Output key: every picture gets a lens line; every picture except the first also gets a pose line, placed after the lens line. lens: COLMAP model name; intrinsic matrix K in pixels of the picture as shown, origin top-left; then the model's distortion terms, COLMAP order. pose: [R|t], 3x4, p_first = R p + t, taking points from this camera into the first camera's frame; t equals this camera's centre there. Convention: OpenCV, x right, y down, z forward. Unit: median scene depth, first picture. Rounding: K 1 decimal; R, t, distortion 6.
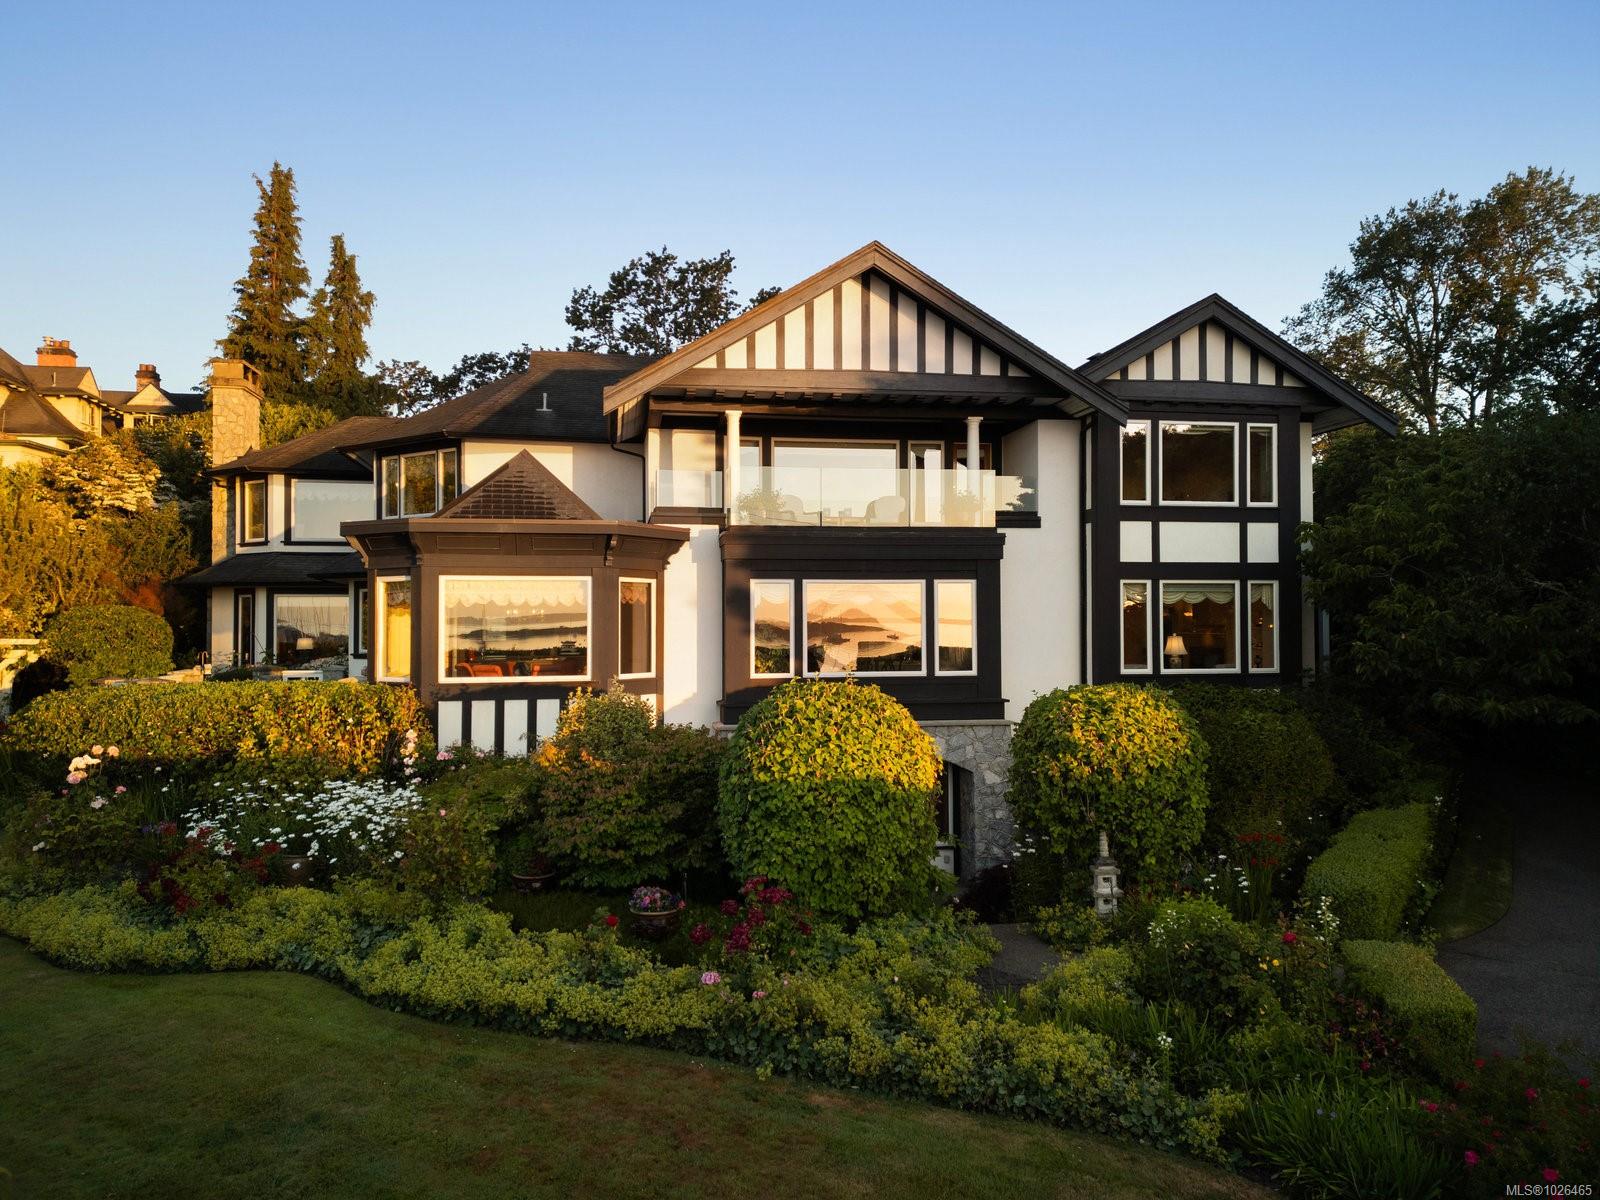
lens RADIAL K [[1116.4, 0, 803.5], [0, 1116.4, 603.8], [0, 0, 1]] dist [0.054176, -0.041184]
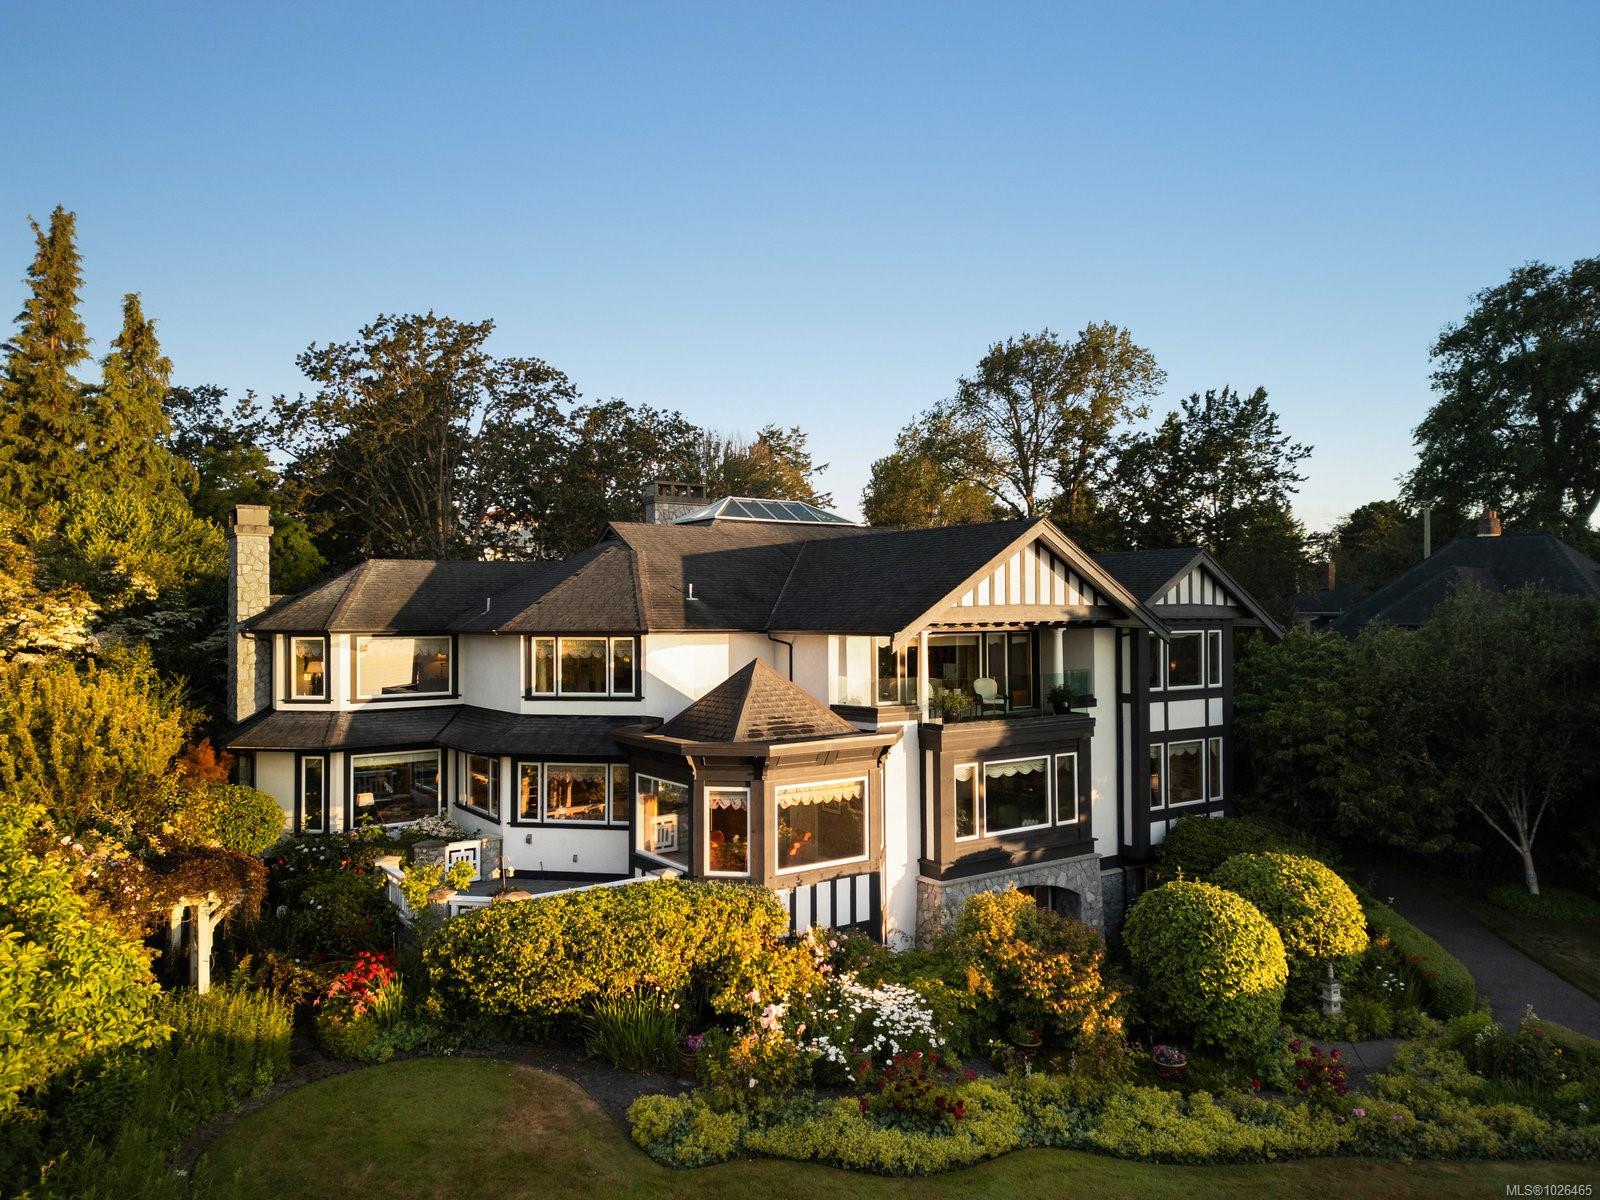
lens RADIAL K [[1116.4, 0, 810.7], [0, 1116.4, 603.0], [0, 0, 1]] dist [0.054176, -0.041184]
pose [[0.905366, 0.003262, 0.424620, -0.691083], [-0.005966, 0.999970, 0.005039, -0.199641], [-0.424591, -0.007095, 0.905357, -0.101574]]
